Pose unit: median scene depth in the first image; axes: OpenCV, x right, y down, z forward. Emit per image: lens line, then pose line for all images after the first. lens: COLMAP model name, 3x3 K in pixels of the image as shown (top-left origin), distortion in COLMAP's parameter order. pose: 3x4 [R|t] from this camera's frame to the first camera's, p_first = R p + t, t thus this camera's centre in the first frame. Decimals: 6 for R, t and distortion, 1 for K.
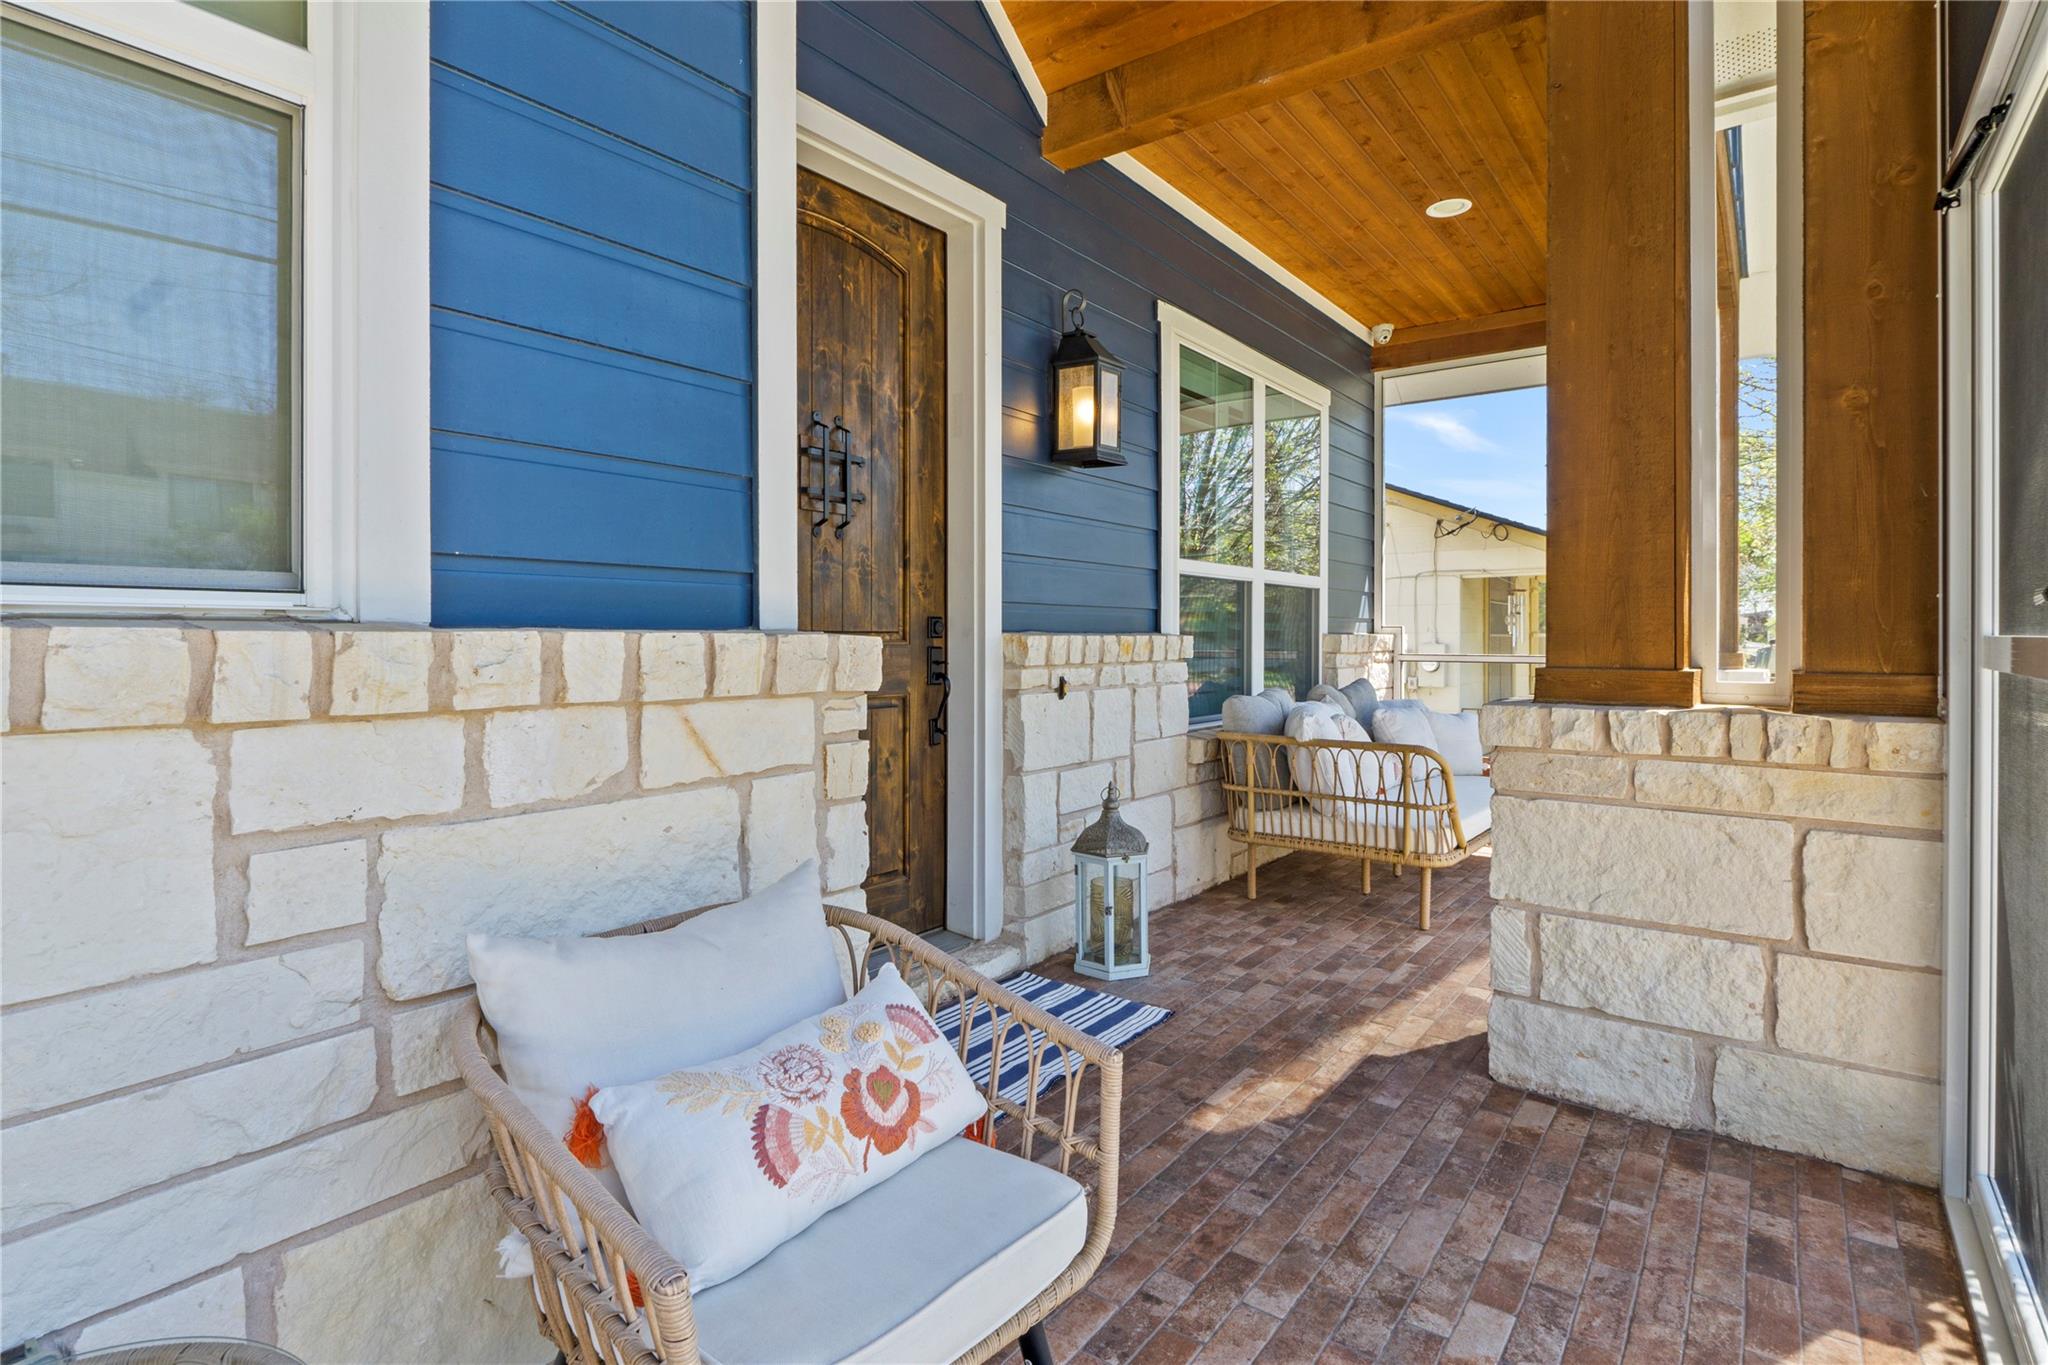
lens RADIAL K [[978.5, 0, 993.8], [0, 978.5, 637.4], [0, 0, 1]] dist [-0.005444, -0.000915]
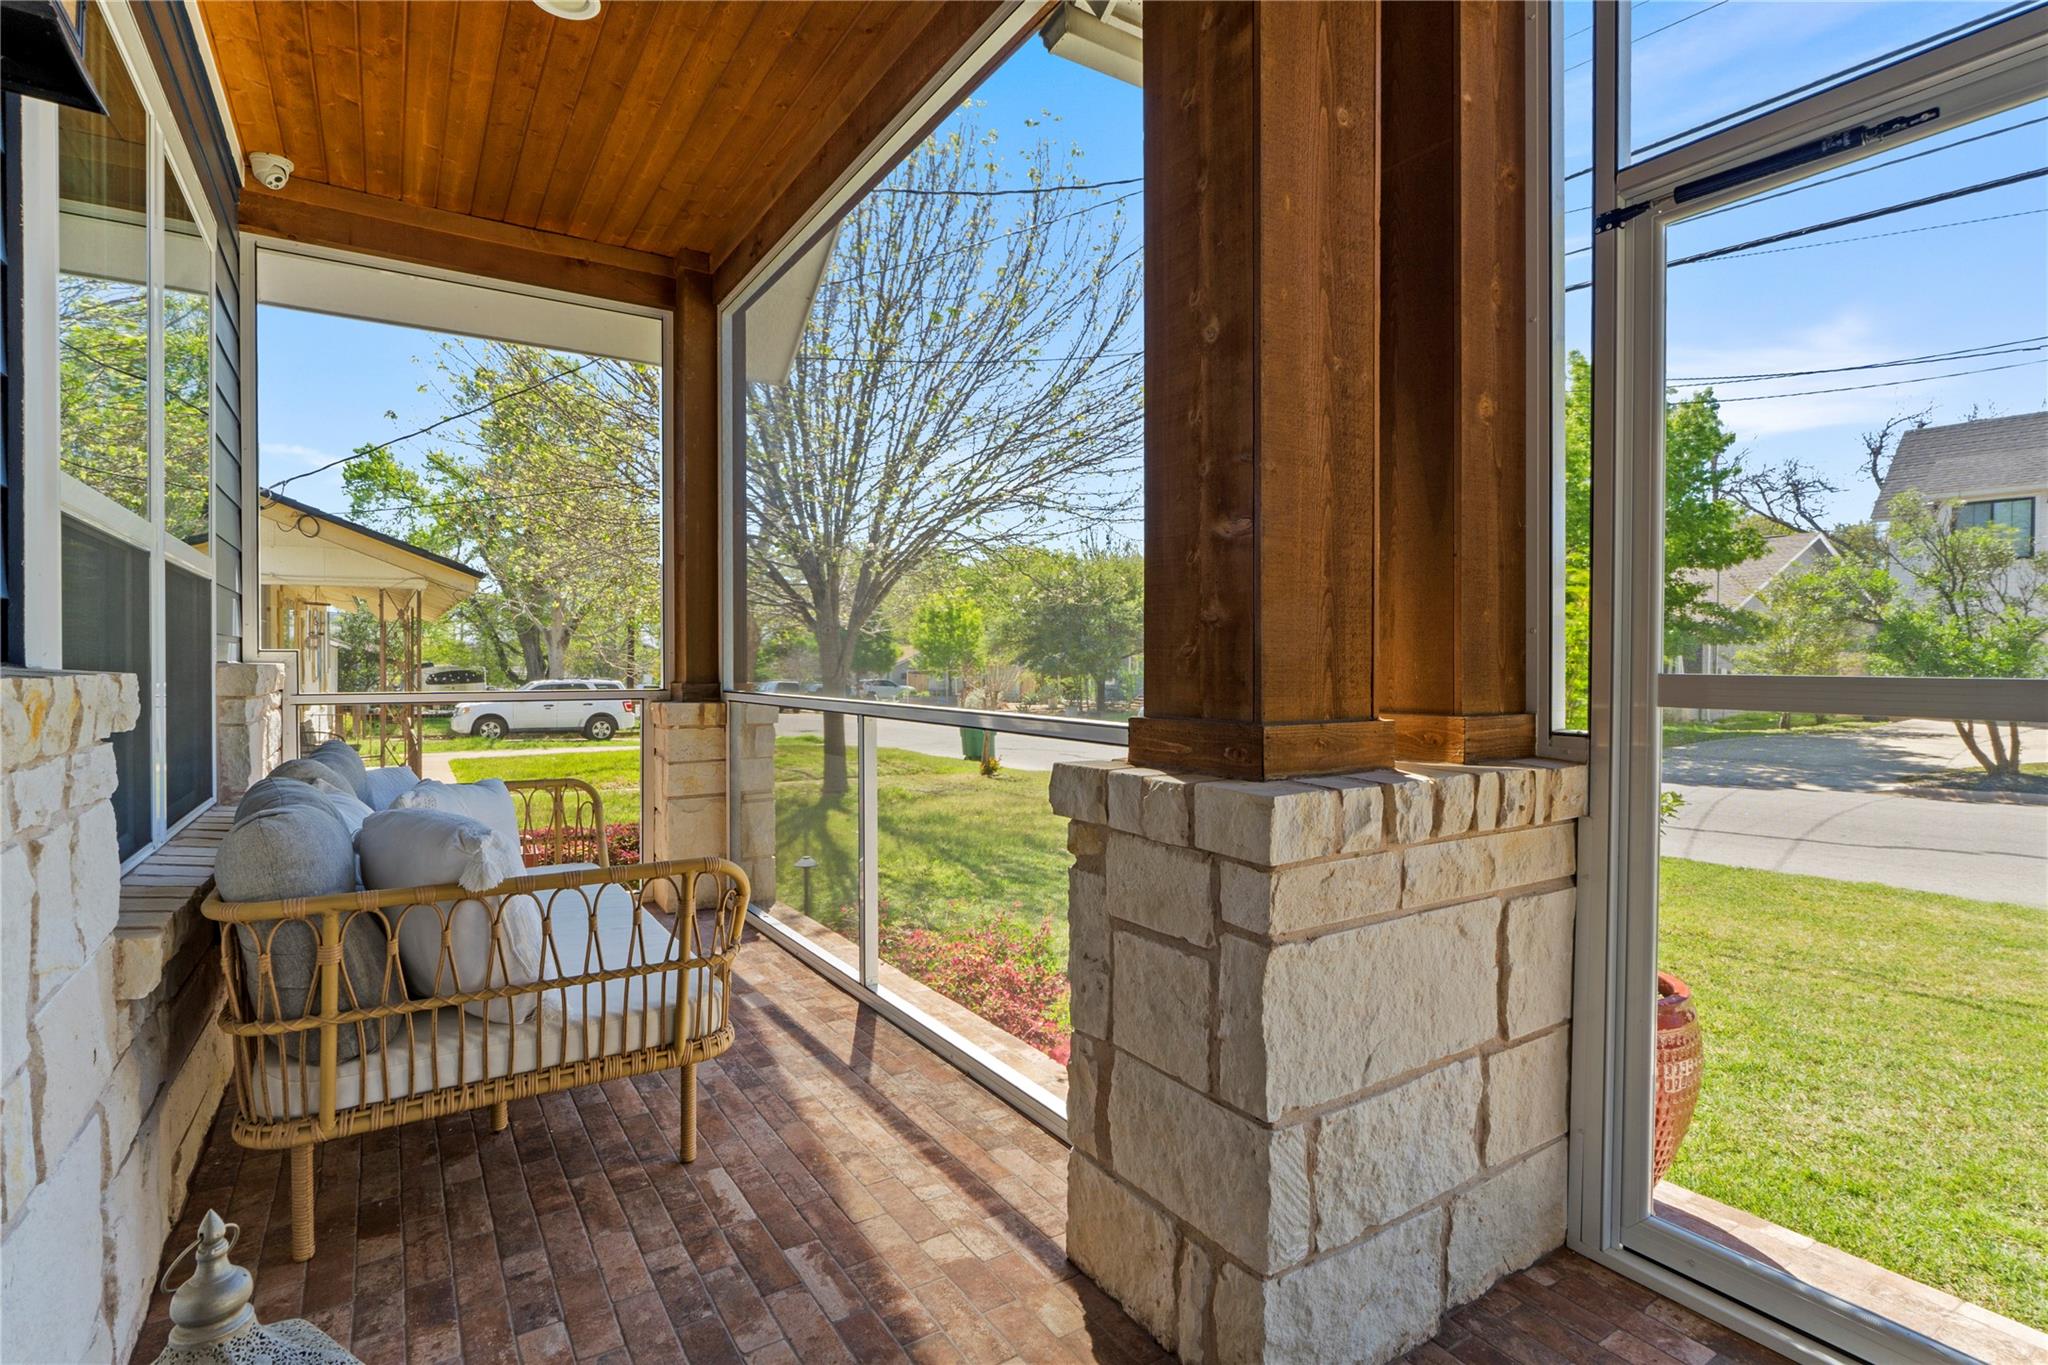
lens RADIAL K [[978.5, 0, 1023.5], [0, 978.5, 671.6], [0, 0, 1]] dist [-0.005444, -0.000915]
pose [[0.316320, -0.009571, 0.948604, -0.058863], [-0.000087, 0.999949, 0.010118, -0.006832], [-0.948653, -0.003283, 0.316303, 0.613388]]
